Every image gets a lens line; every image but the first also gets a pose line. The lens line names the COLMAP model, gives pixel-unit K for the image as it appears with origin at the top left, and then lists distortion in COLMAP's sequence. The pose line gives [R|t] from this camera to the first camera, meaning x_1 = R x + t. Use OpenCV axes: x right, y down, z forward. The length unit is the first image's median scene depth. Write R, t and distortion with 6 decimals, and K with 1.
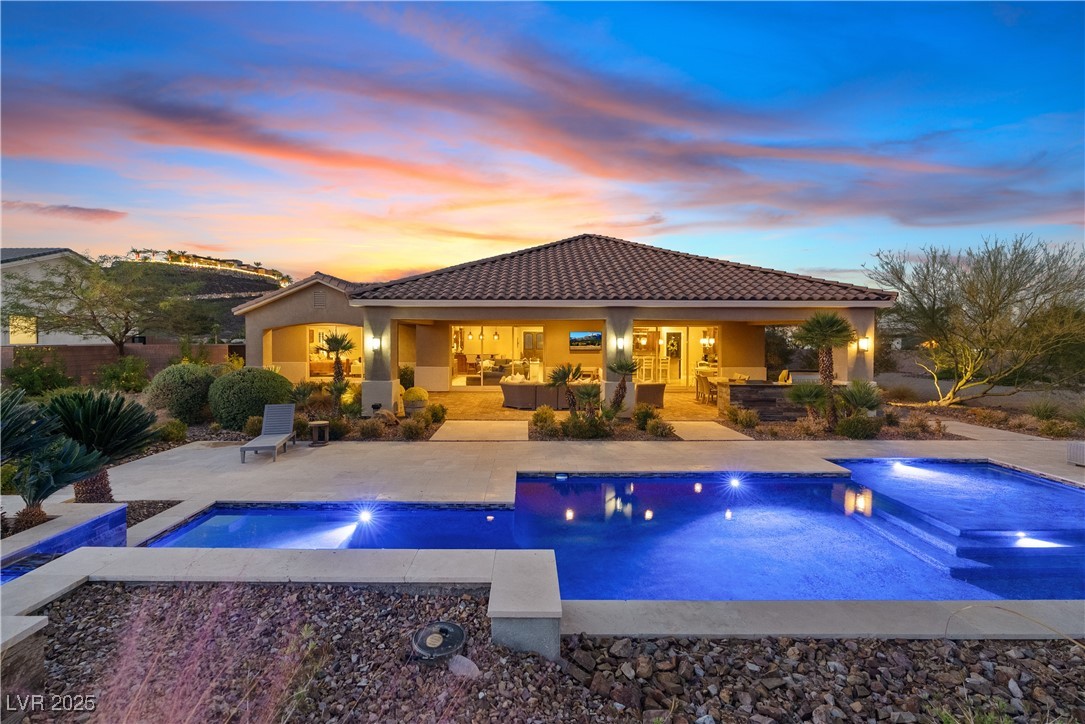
lens RADIAL K [[497.9, 0, 526.3], [0, 497.9, 367.0], [0, 0, 1]] dist [-0.017608, -0.000393]
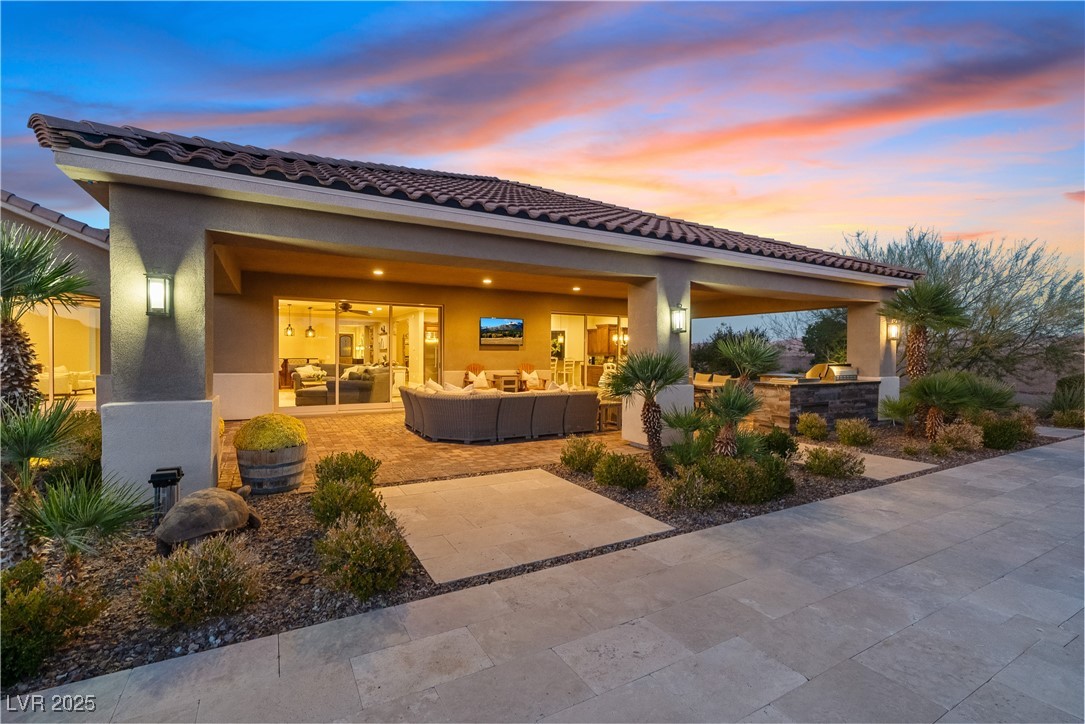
lens RADIAL K [[488.3, 0, 542.5], [0, 488.3, 362.0], [0, 0, 1]] dist [-0.010148, 0.000199]
pose [[0.874049, -0.005049, 0.485811, -0.227673], [0.024085, 0.999167, -0.032948, 0.017991], [-0.485240, 0.040499, 0.873443, 0.565024]]
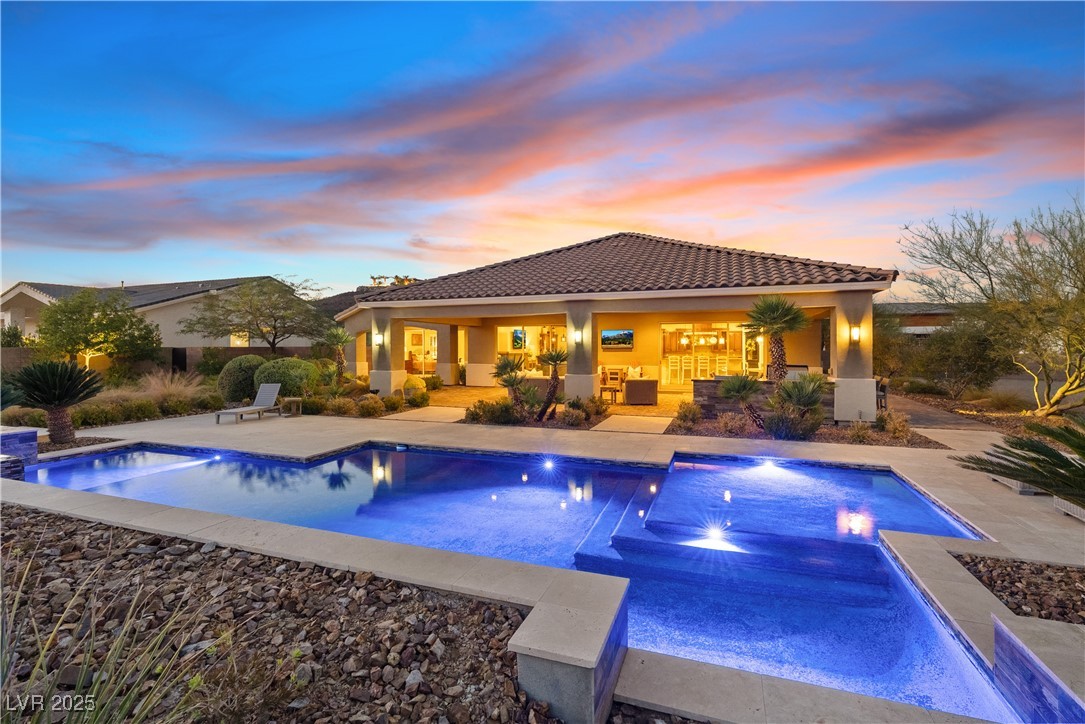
lens RADIAL K [[488.3, 0, 542.5], [0, 488.3, 362.0], [0, 0, 1]] dist [-0.010148, 0.000199]
pose [[0.939935, 0.006091, -0.341300, 0.452903], [-0.016087, 0.999520, -0.026467, 0.031331], [0.340975, 0.030368, 0.939582, 0.040327]]
